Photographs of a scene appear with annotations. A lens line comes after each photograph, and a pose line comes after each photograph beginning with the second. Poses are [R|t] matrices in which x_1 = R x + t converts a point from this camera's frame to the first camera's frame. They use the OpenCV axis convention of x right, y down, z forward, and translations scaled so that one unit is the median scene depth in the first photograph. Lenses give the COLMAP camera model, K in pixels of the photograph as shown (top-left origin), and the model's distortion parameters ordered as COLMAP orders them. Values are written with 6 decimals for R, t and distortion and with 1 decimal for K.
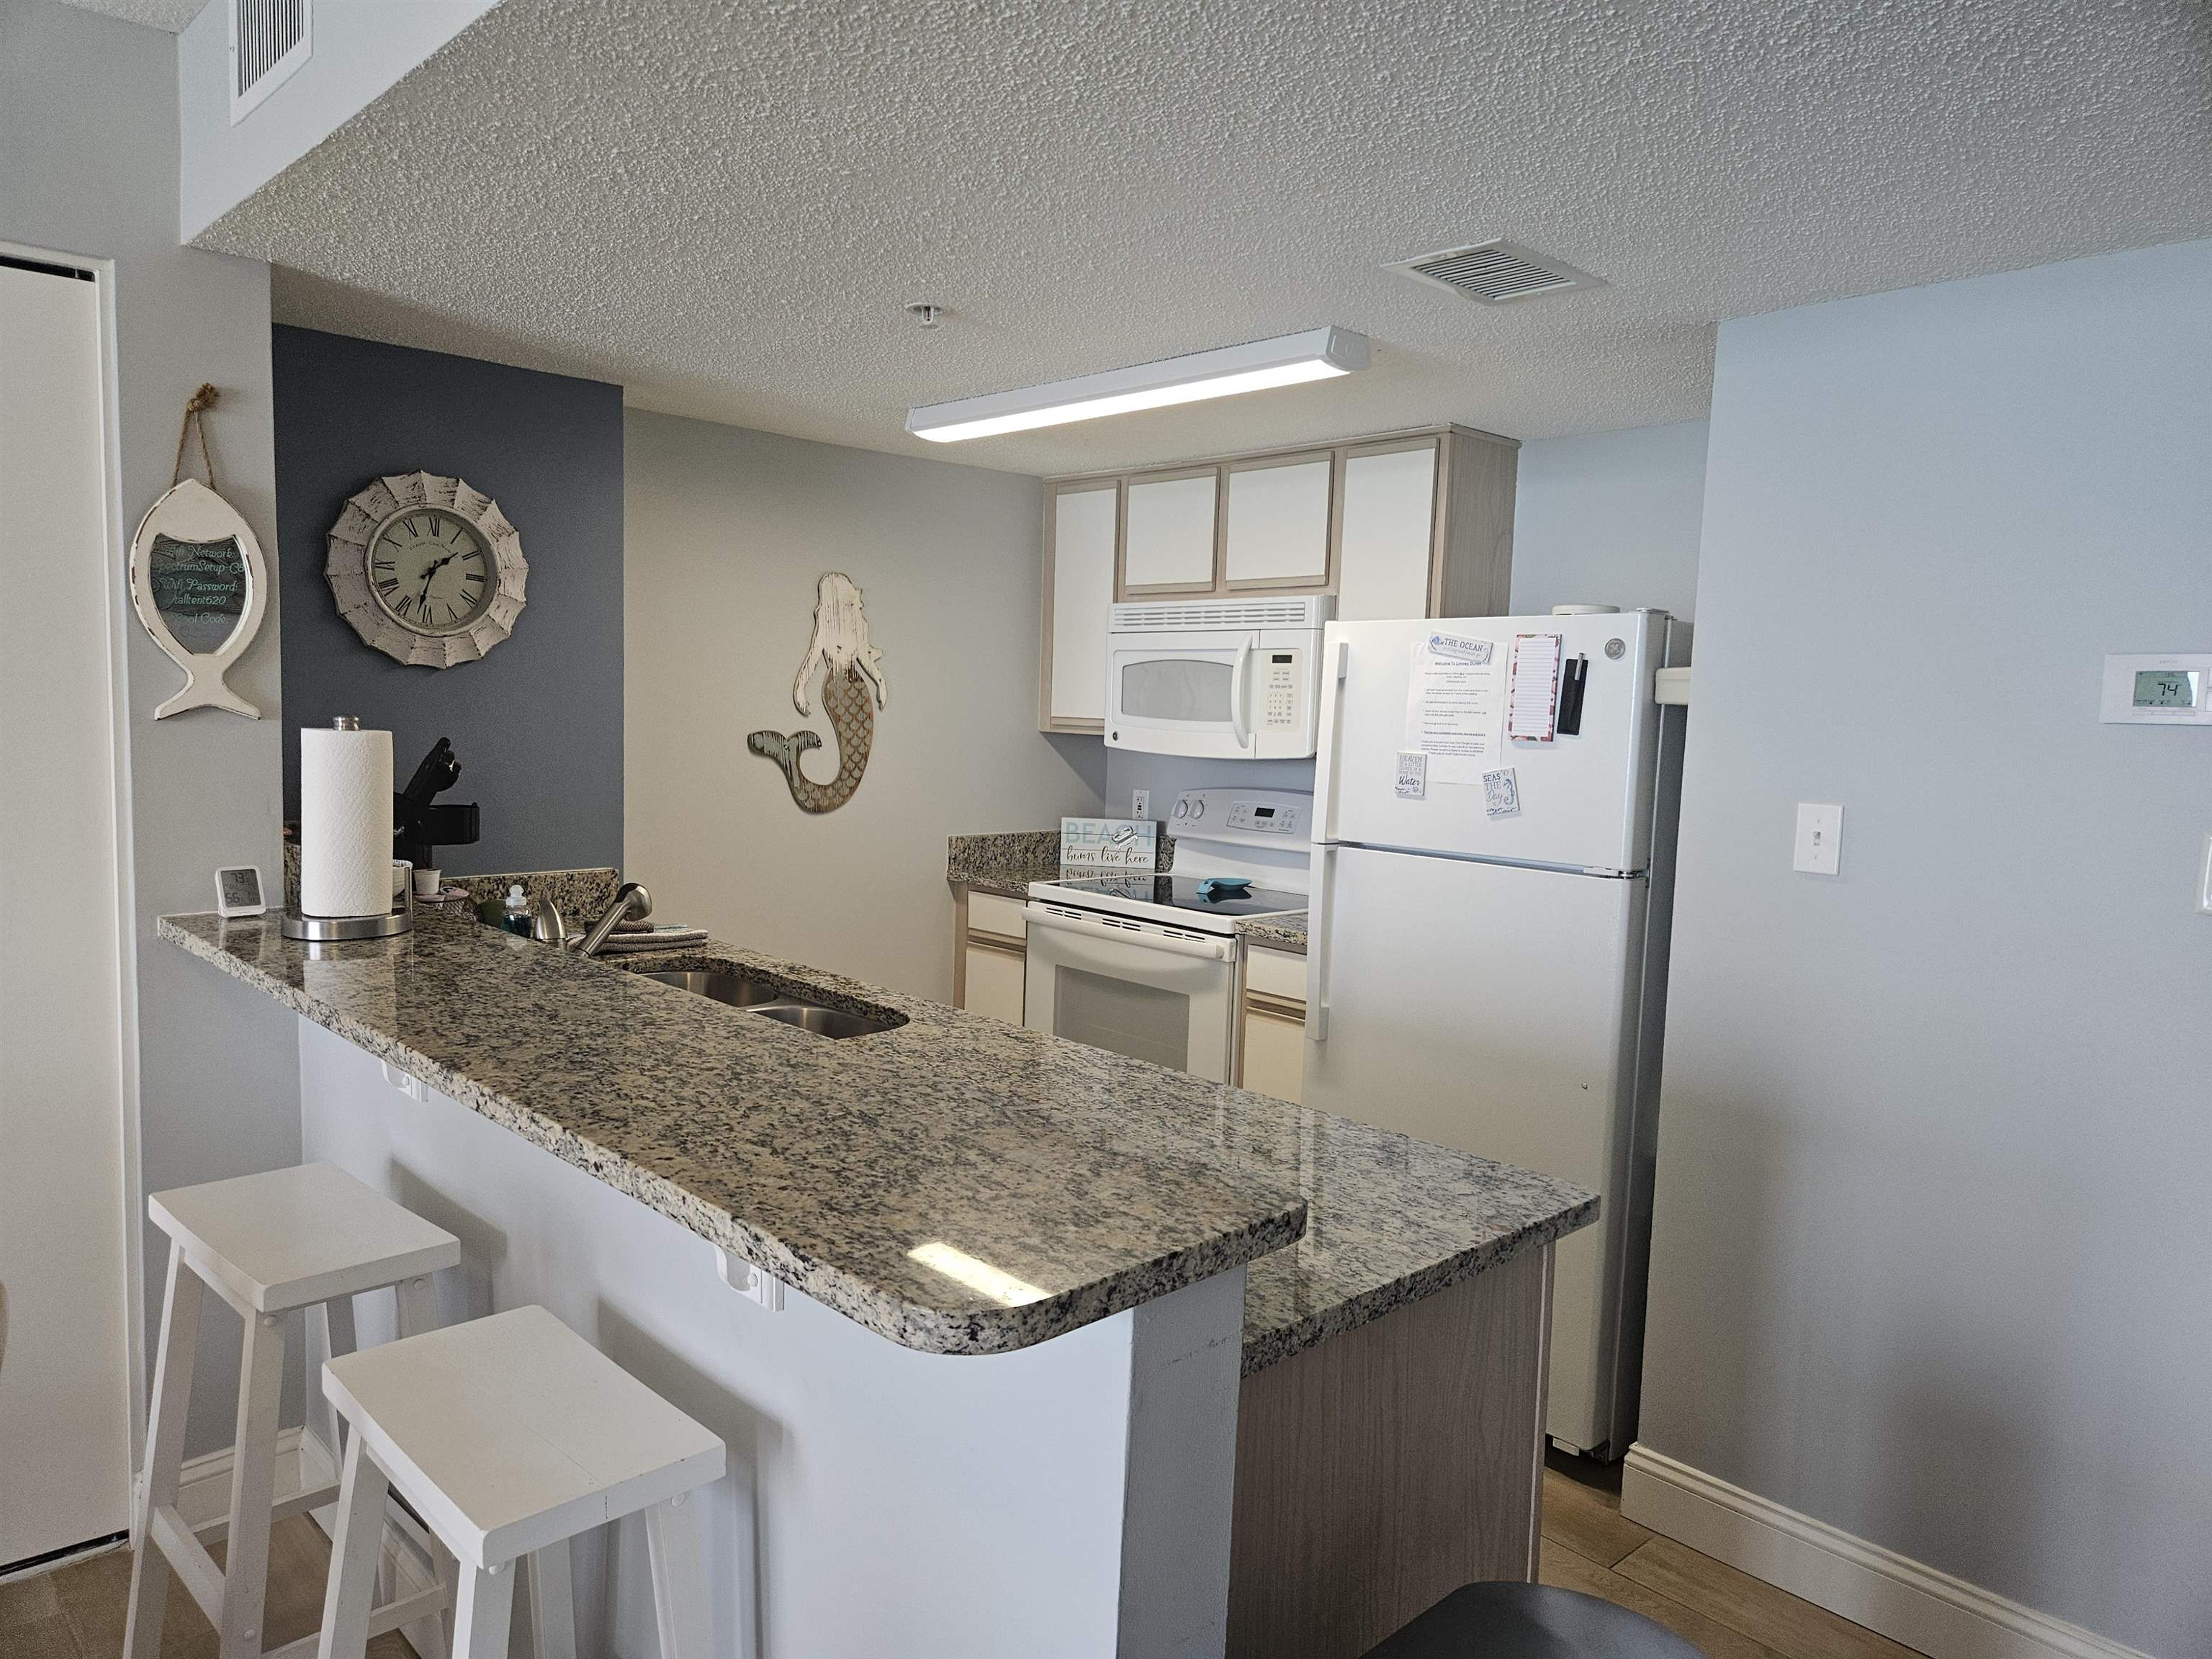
lens RADIAL K [[1476.8, 0, 1079.5], [0, 1476.8, 831.4], [0, 0, 1]] dist [0.072299, -0.060055]
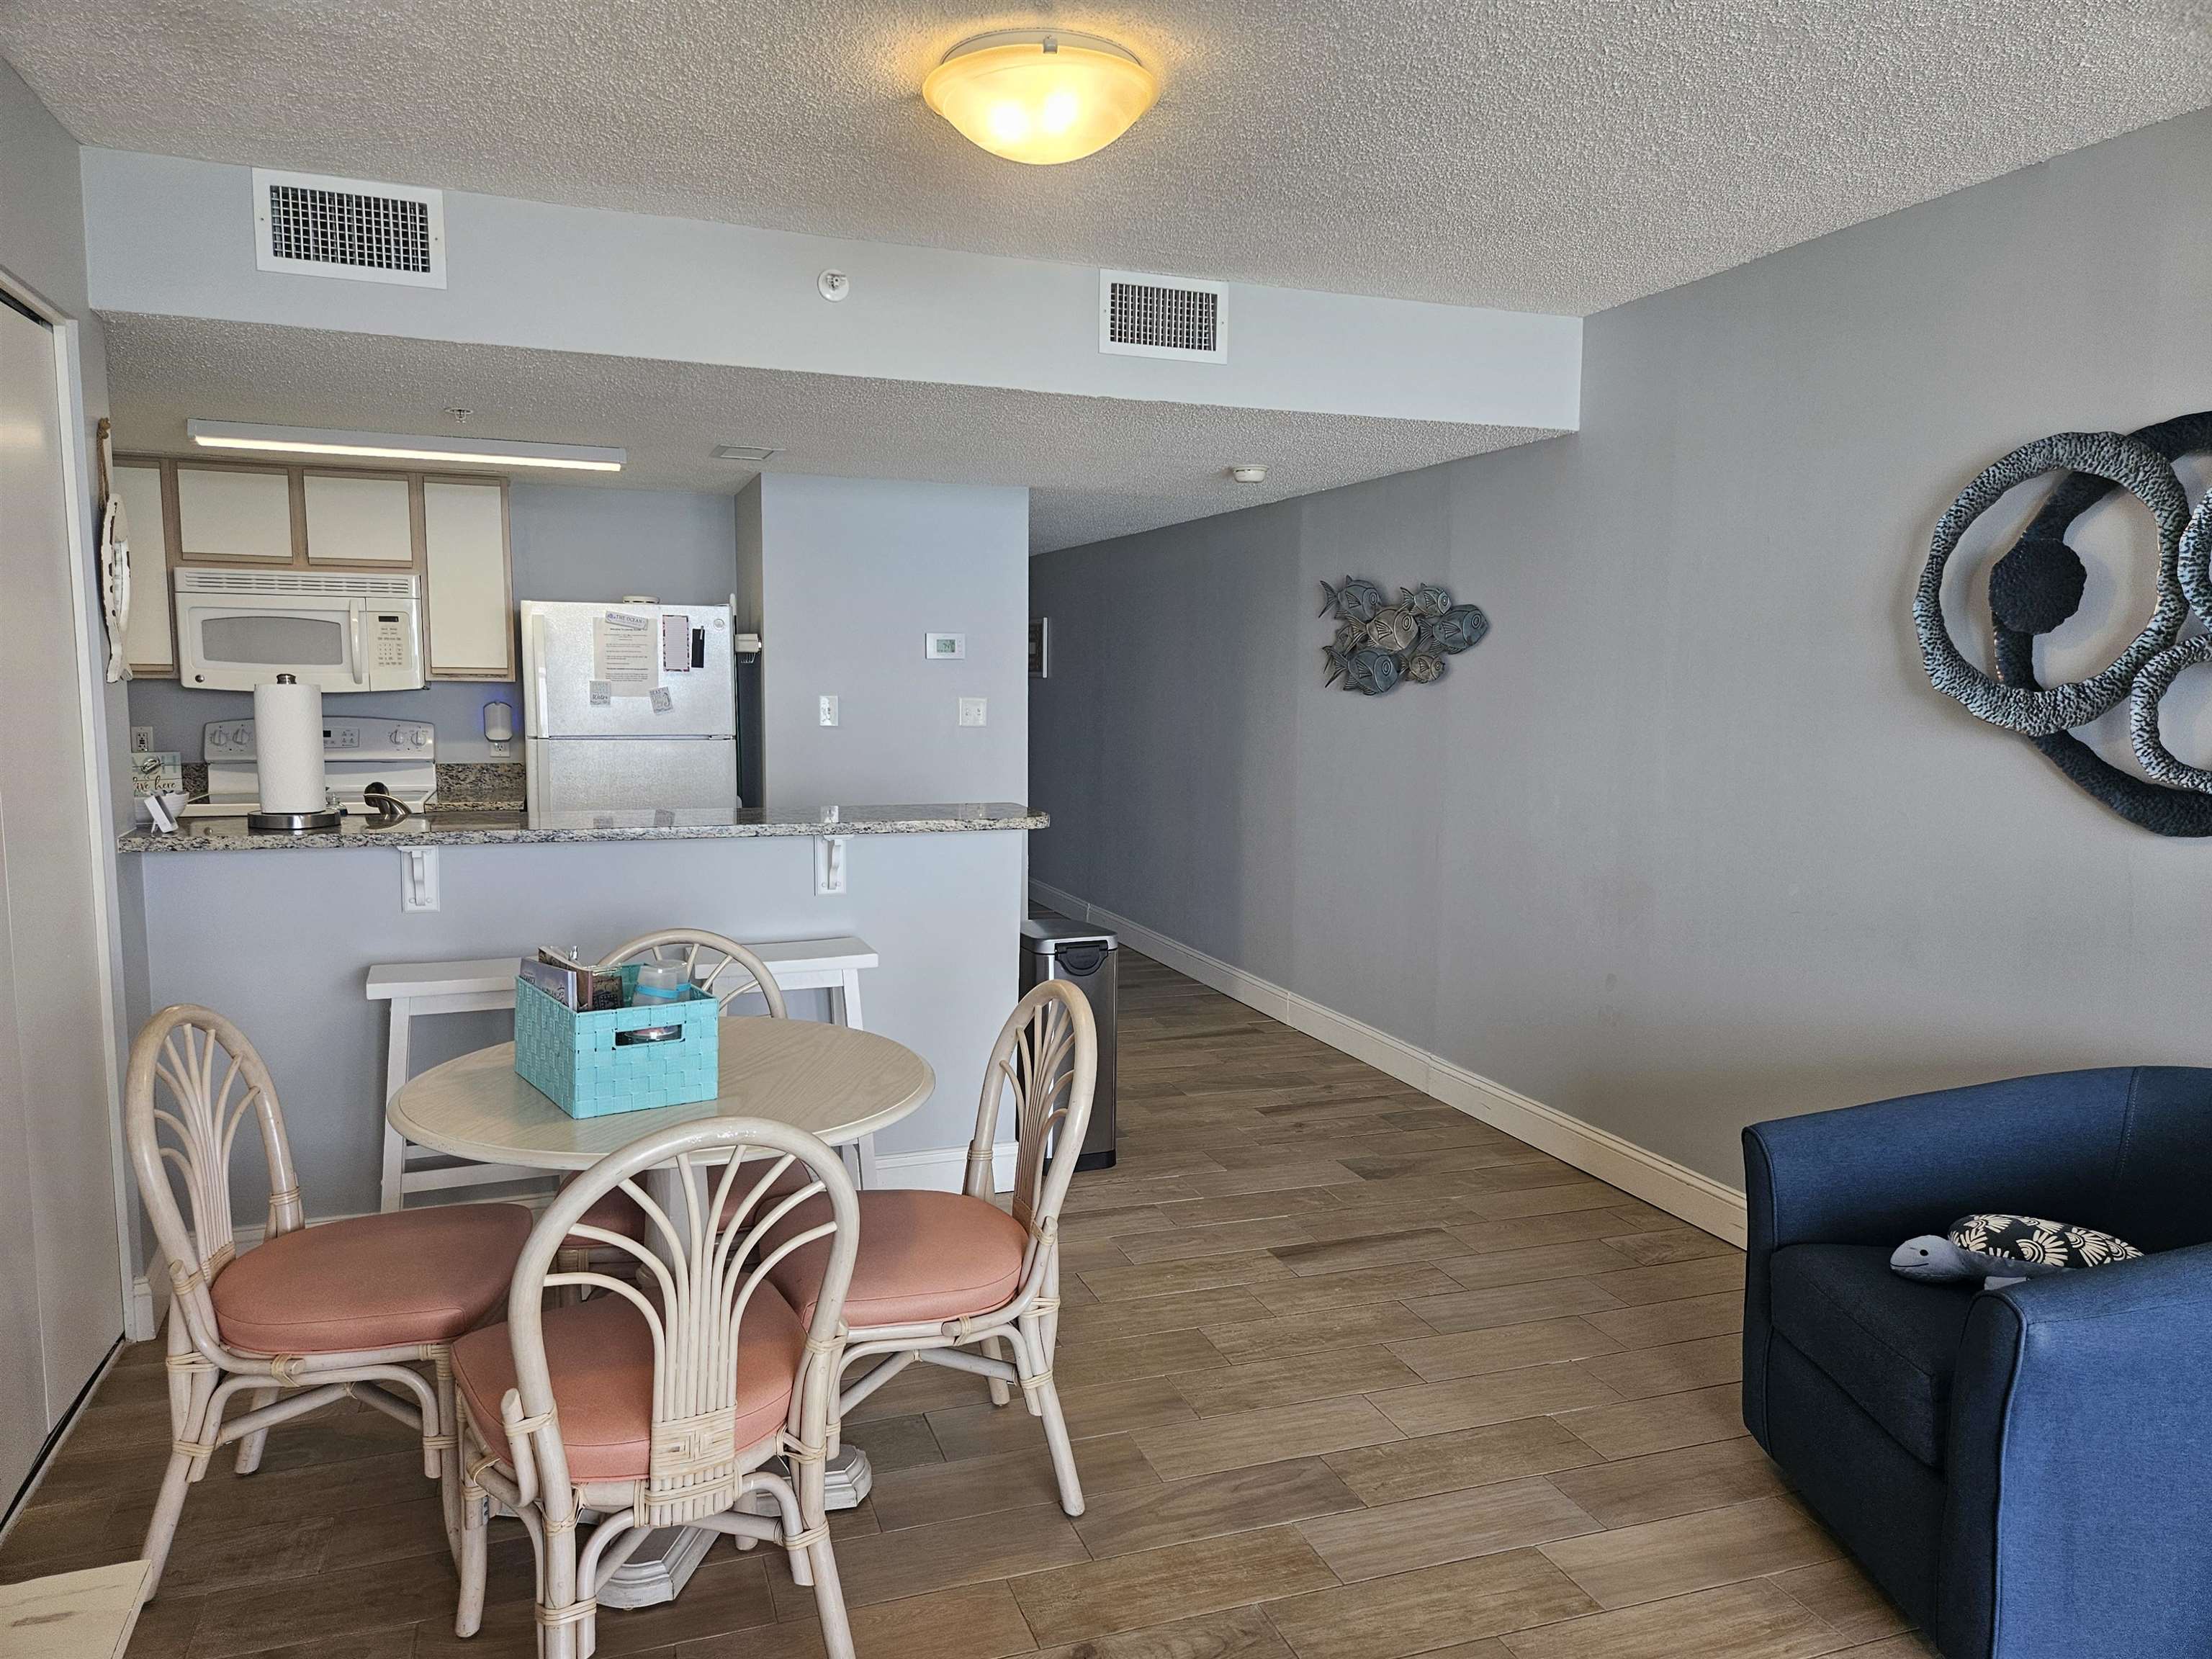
lens RADIAL K [[1476.8, 0, 1093.1], [0, 1476.8, 820.6], [0, 0, 1]] dist [0.072299, -0.060055]
pose [[0.388556, -0.119124, 0.913693, -1.152517], [0.081598, 0.992160, 0.094654, -0.008324], [-0.917805, 0.037777, 0.395230, -0.207480]]
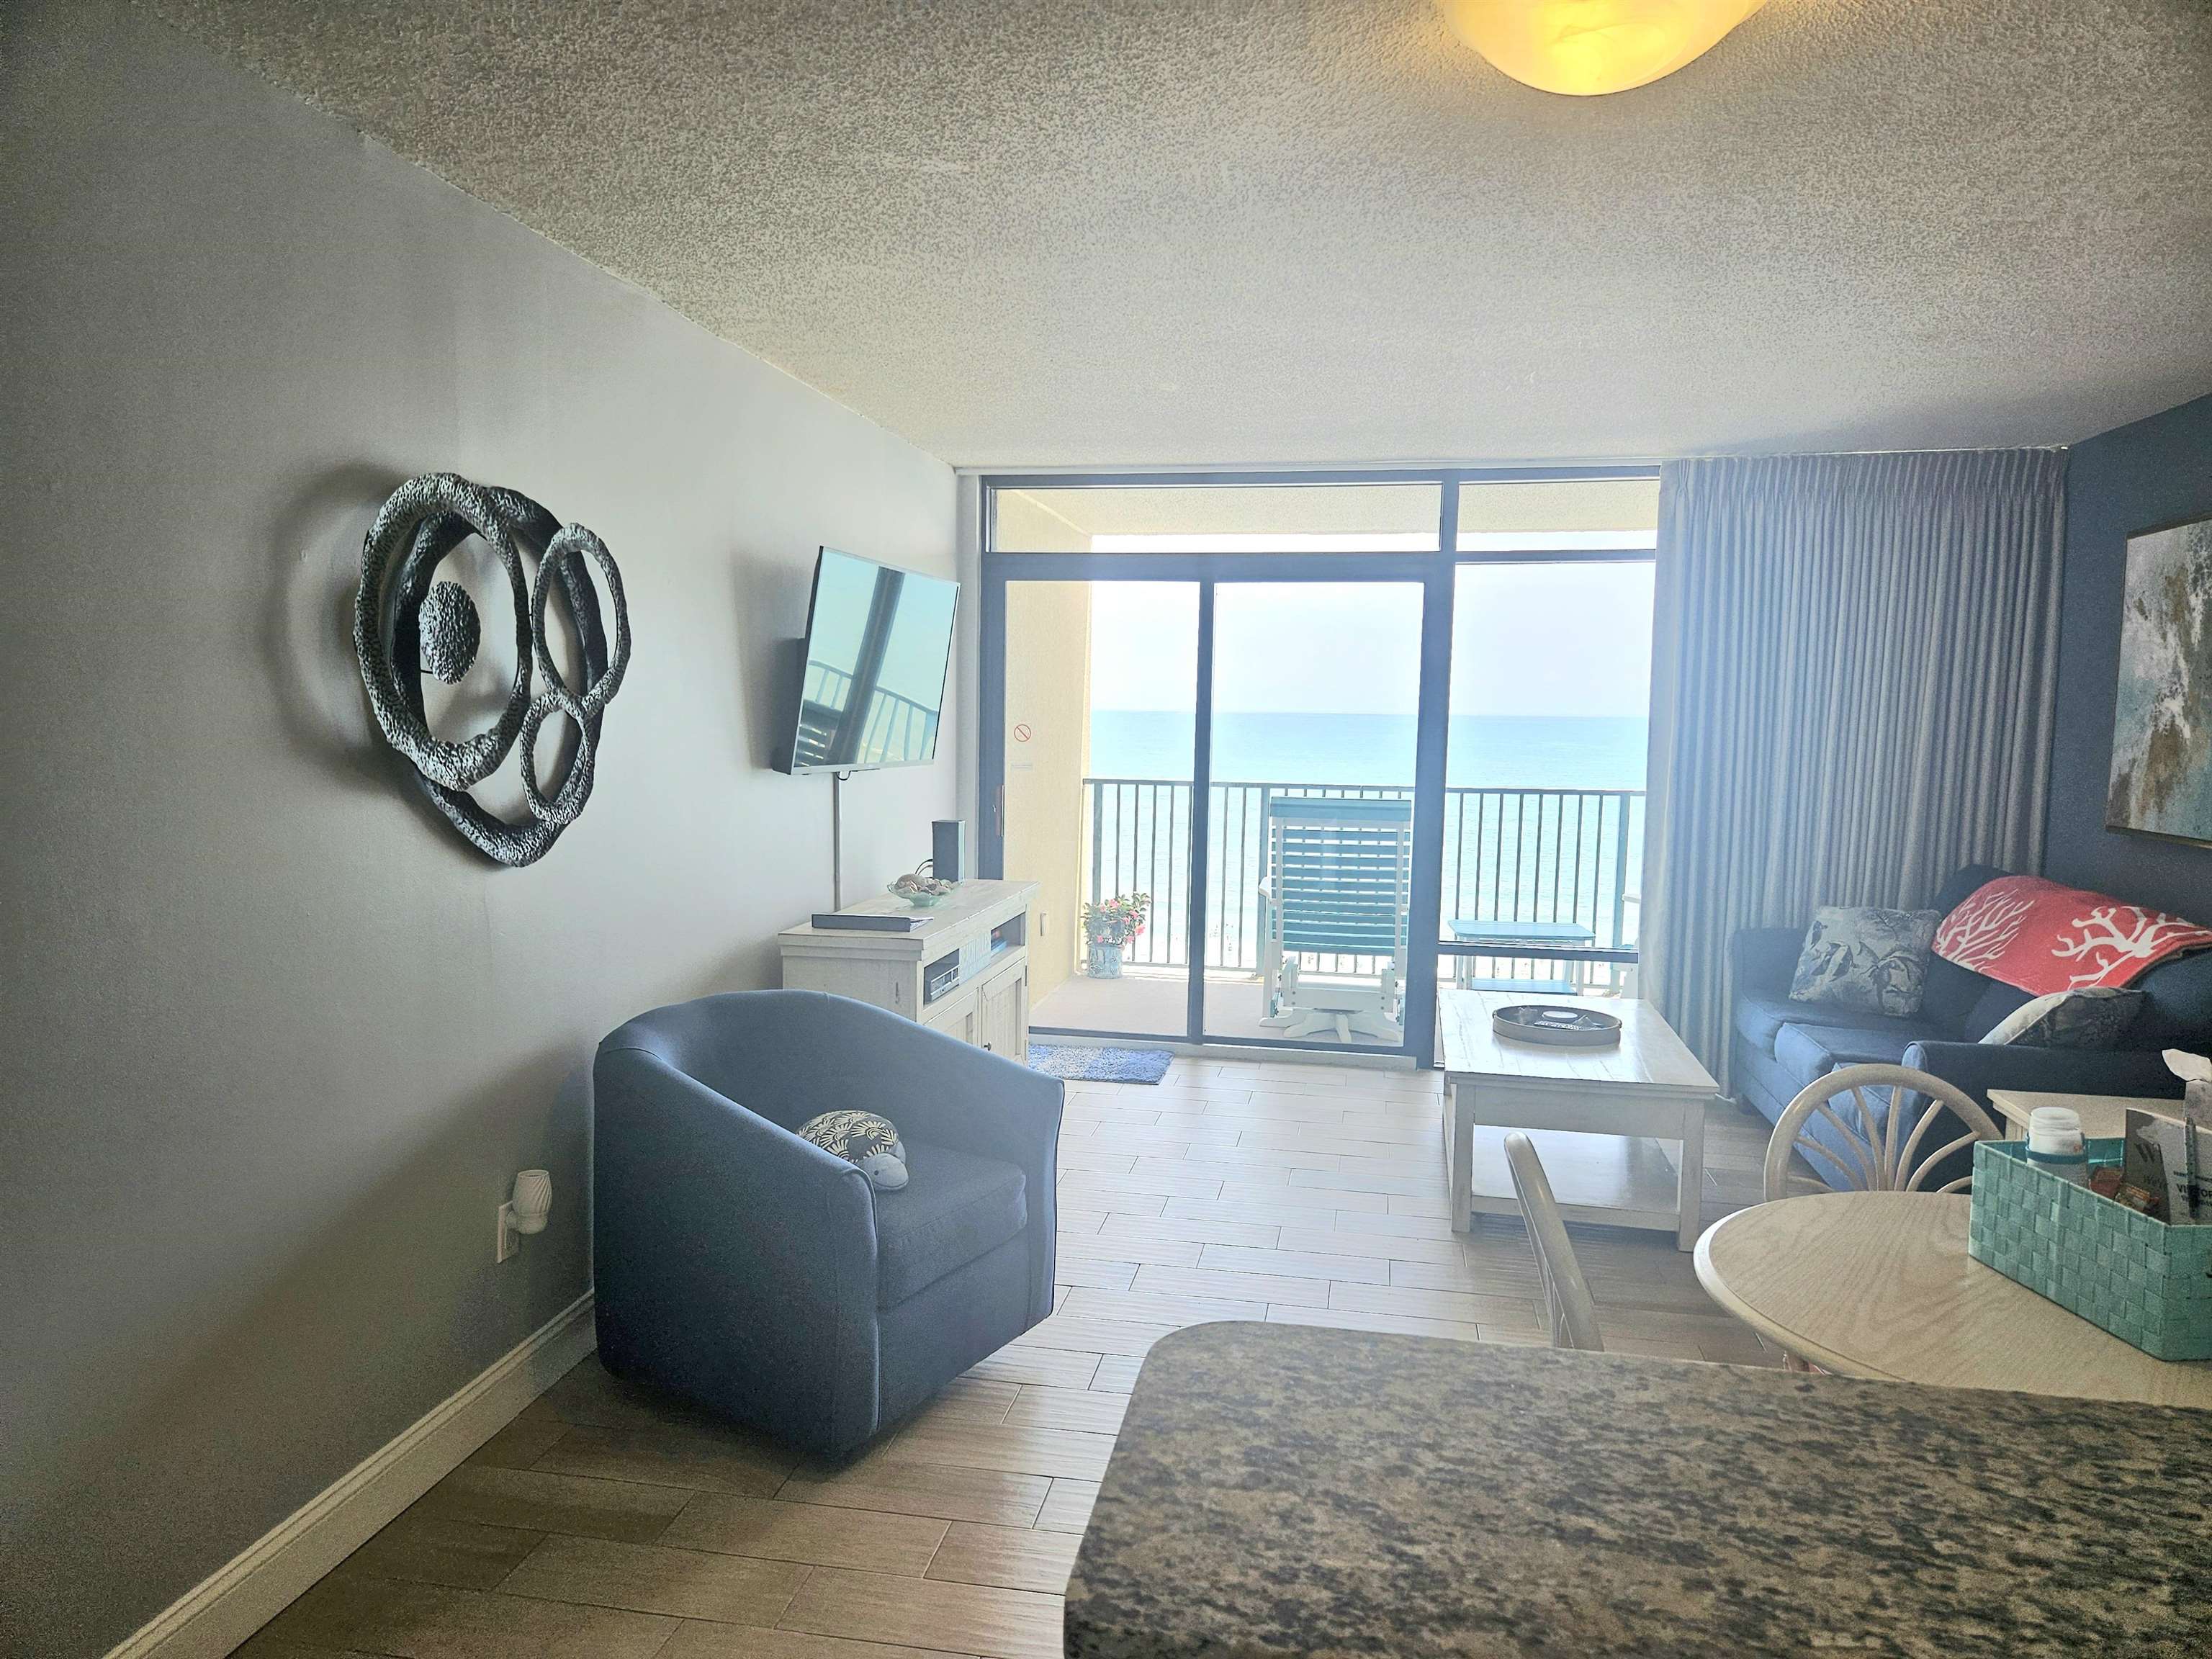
lens RADIAL K [[1476.8, 0, 1097.7], [0, 1476.8, 845.3], [0, 0, 1]] dist [0.072299, -0.060055]
pose [[-0.804873, 0.014984, -0.593257, 0.196101], [-0.091987, 0.984449, 0.149665, -0.057175], [0.586274, 0.175033, -0.790978, 0.565442]]
